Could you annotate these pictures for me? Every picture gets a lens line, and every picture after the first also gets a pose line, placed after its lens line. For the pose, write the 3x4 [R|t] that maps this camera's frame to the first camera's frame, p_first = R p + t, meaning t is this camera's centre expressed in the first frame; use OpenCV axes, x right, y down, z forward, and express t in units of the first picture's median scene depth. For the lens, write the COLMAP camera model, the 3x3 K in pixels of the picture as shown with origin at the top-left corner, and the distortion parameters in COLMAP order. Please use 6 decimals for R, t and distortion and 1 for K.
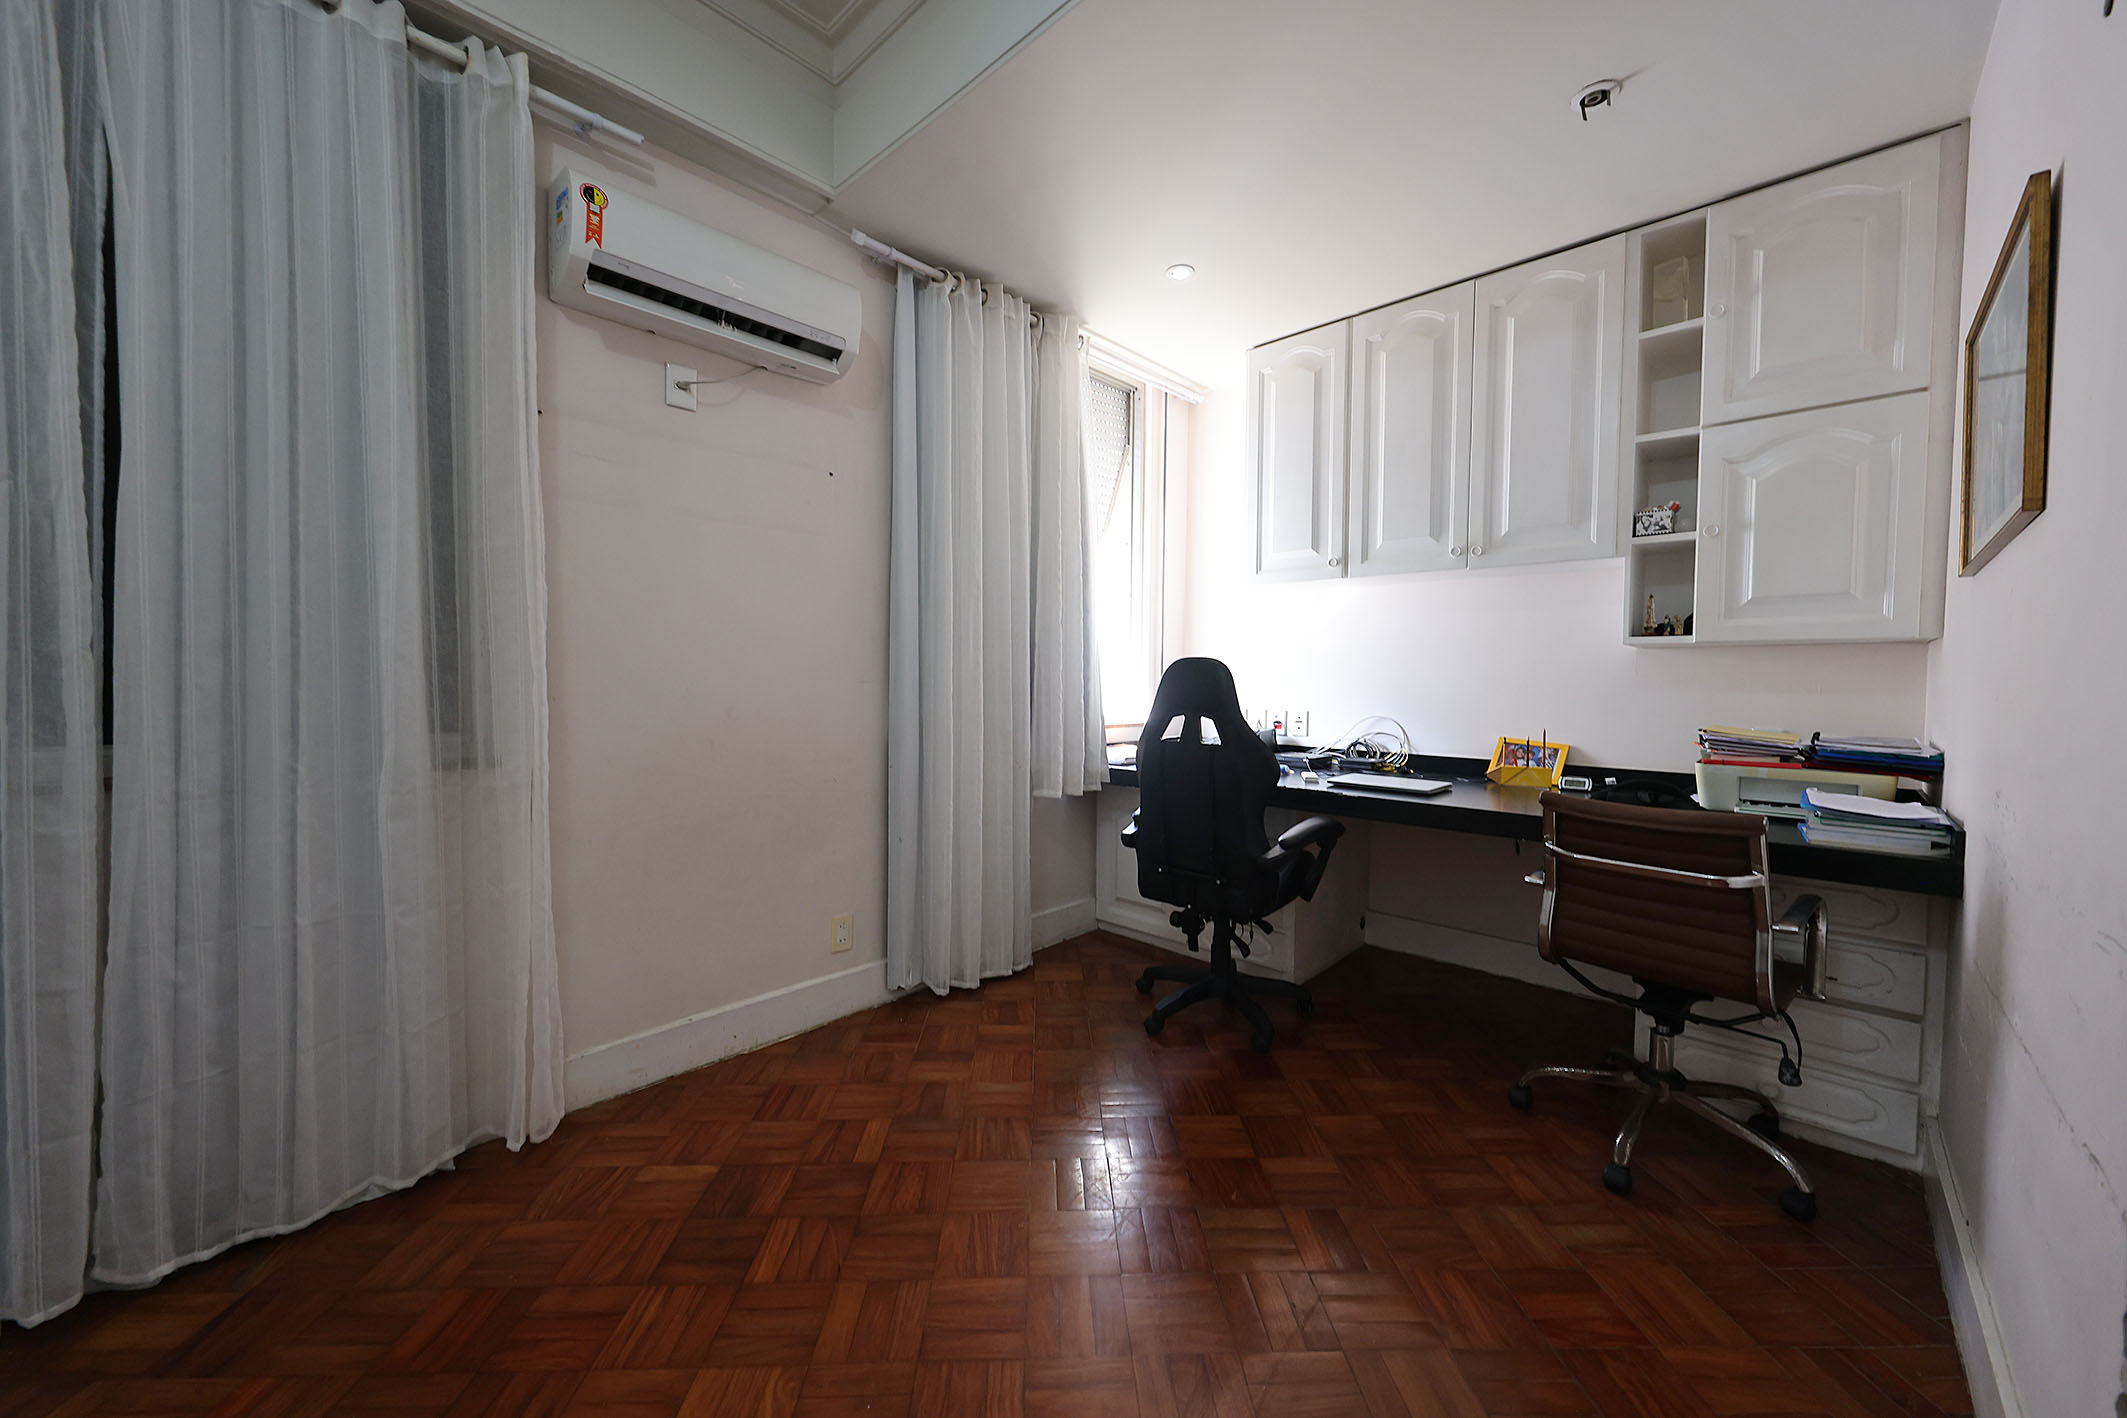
lens RADIAL K [[779.2, 0, 1060.2], [0, 779.2, 707.2], [0, 0, 1]] dist [-0.009366, 0.003324]
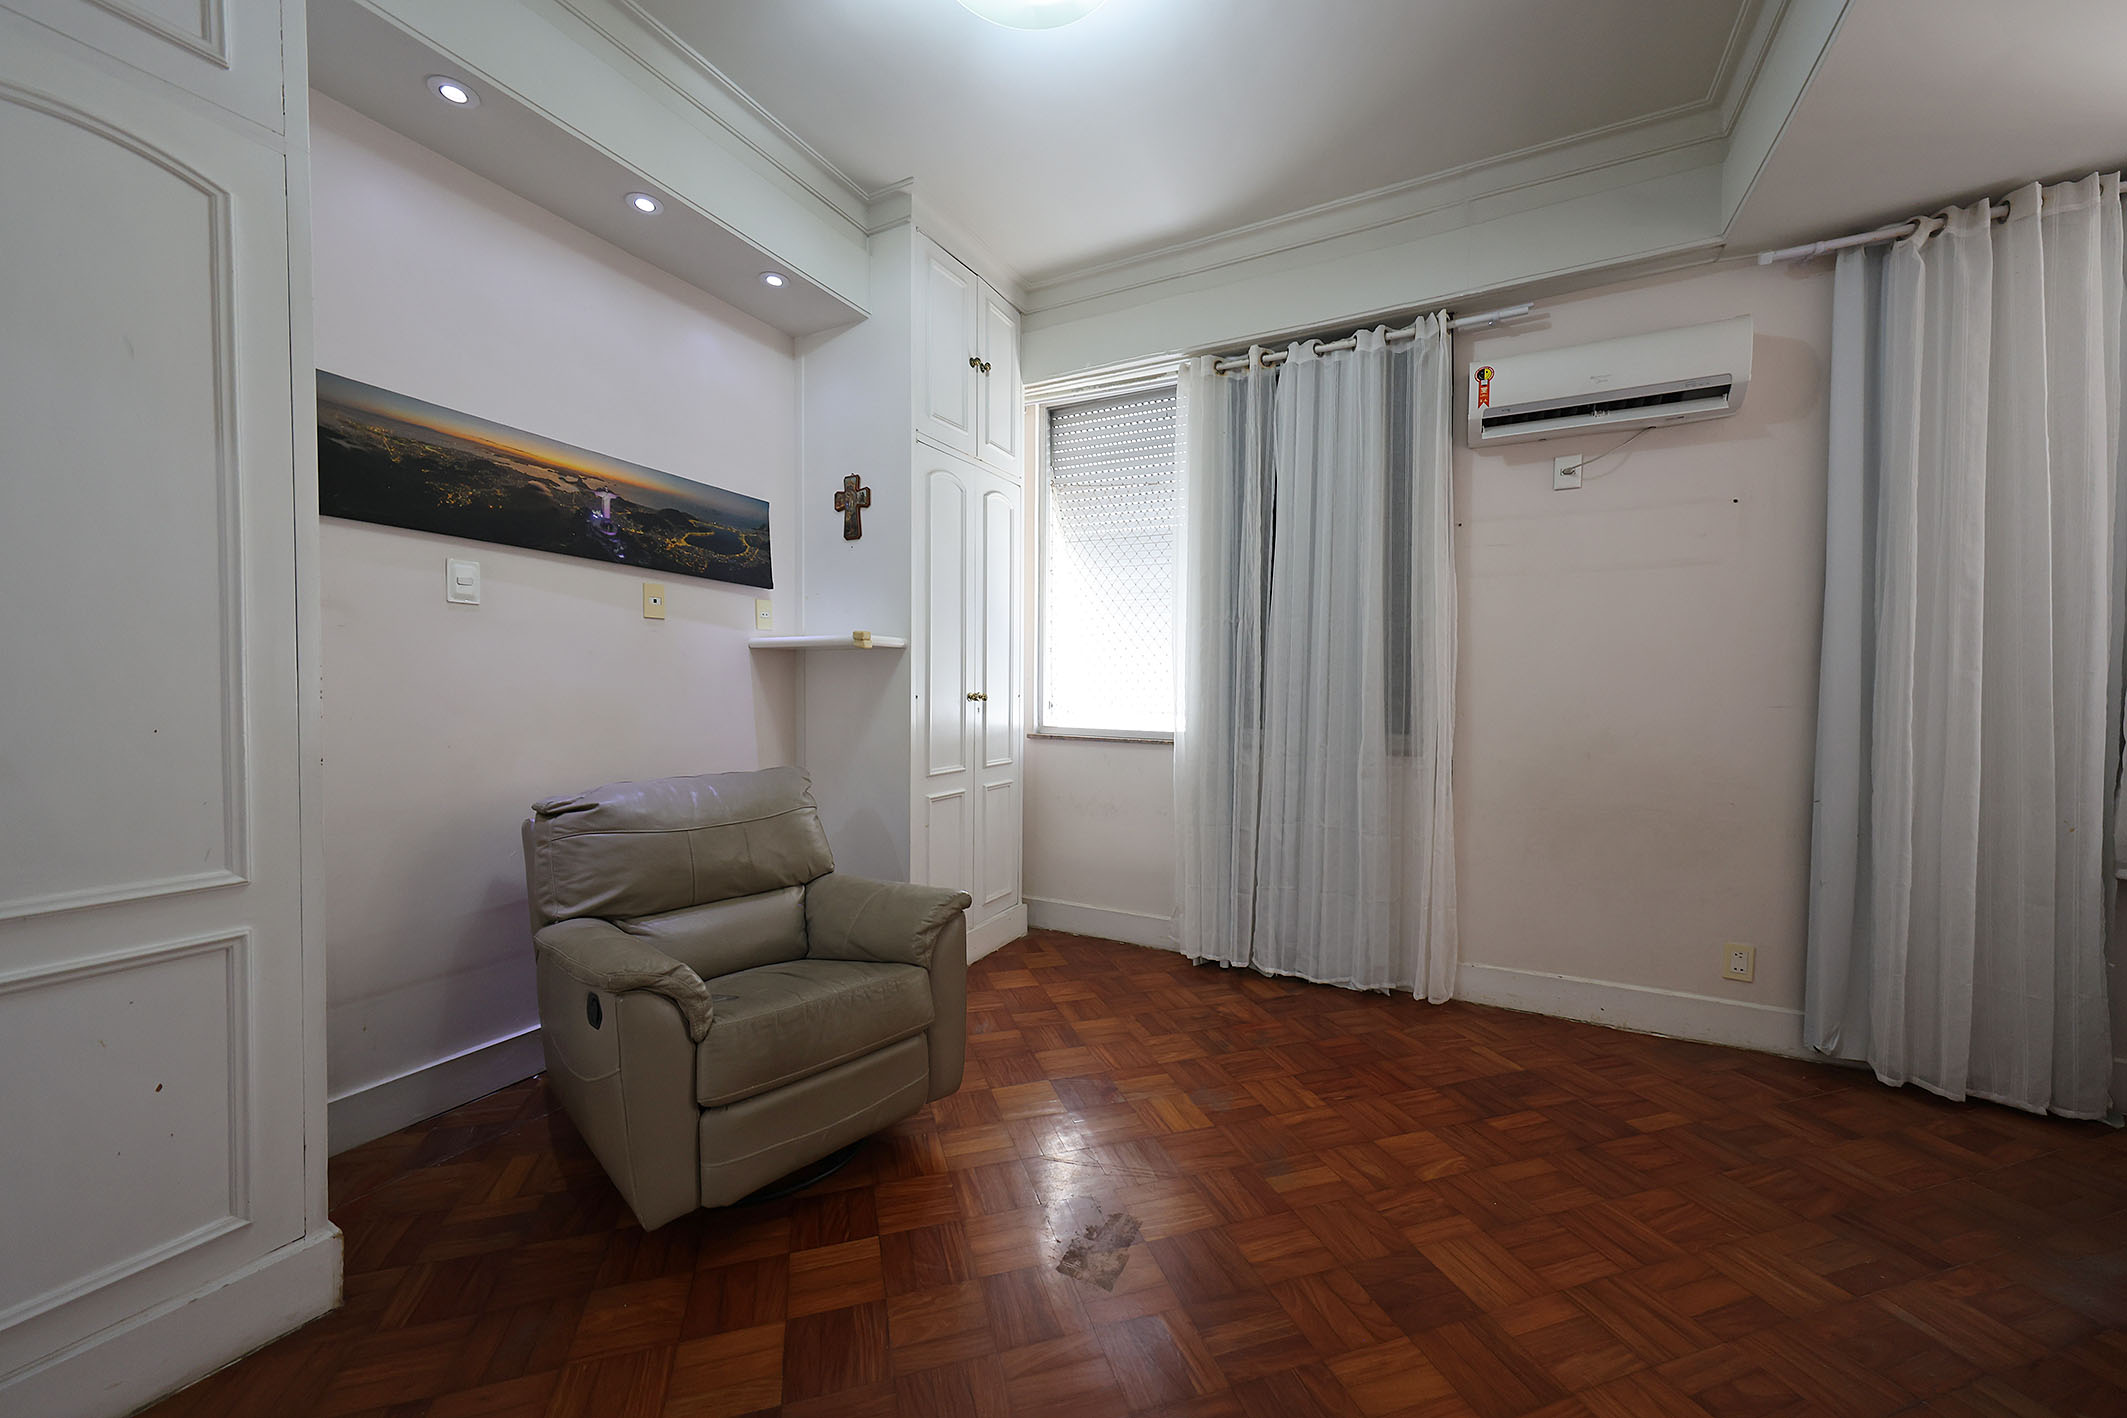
lens RADIAL K [[779.2, 0, 1060.2], [0, 779.2, 707.2], [0, 0, 1]] dist [-0.009366, 0.003324]
pose [[0.255508, 0.012459, -0.966727, 0.580812], [-0.041472, 0.999138, 0.001915, 0.002714], [0.965917, 0.039603, 0.255804, -0.120257]]
